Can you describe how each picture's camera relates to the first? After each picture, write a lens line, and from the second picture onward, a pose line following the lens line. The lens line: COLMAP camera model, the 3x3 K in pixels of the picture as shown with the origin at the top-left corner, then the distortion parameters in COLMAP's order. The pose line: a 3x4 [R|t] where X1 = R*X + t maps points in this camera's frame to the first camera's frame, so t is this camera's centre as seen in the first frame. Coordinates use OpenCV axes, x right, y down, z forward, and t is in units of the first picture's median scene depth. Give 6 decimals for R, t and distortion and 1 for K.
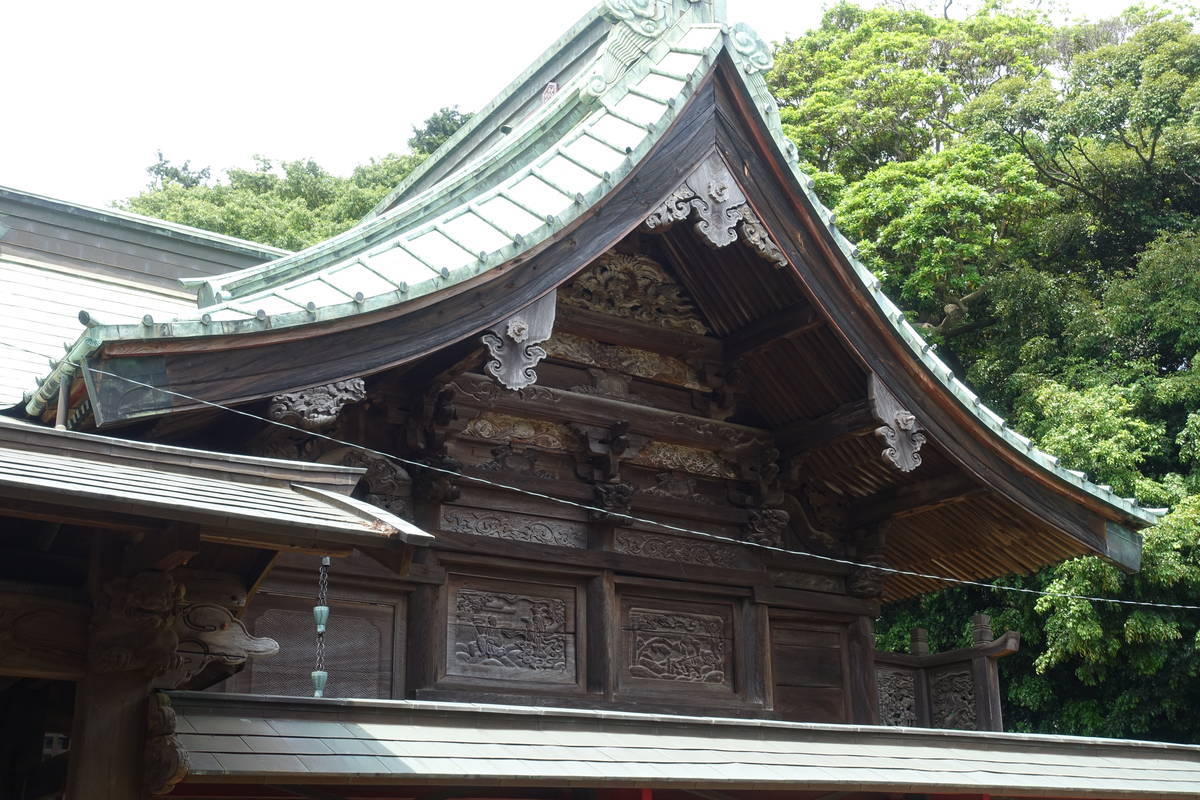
lens RADIAL K [[1444.1, 0, 600.0], [0, 1444.1, 400.0], [0, 0, 1]] dist [0.043621, -0.080369]
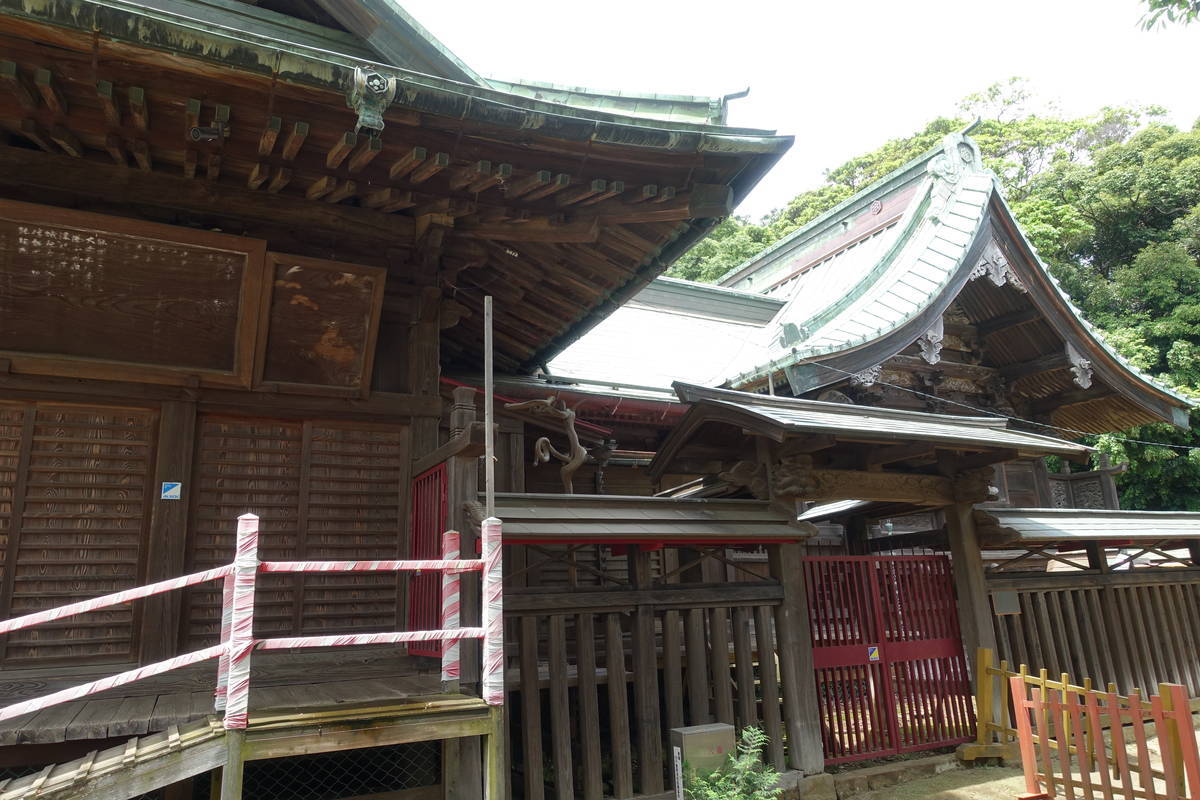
lens RADIAL K [[829.8, 0, 600.0], [0, 829.8, 400.0], [0, 0, 1]] dist [-0.004539, -0.001383]
pose [[0.993010, -0.040851, -0.110732, -0.318608], [0.050624, 0.994928, 0.086927, -0.066298], [0.106619, -0.091925, 0.990042, -0.229109]]
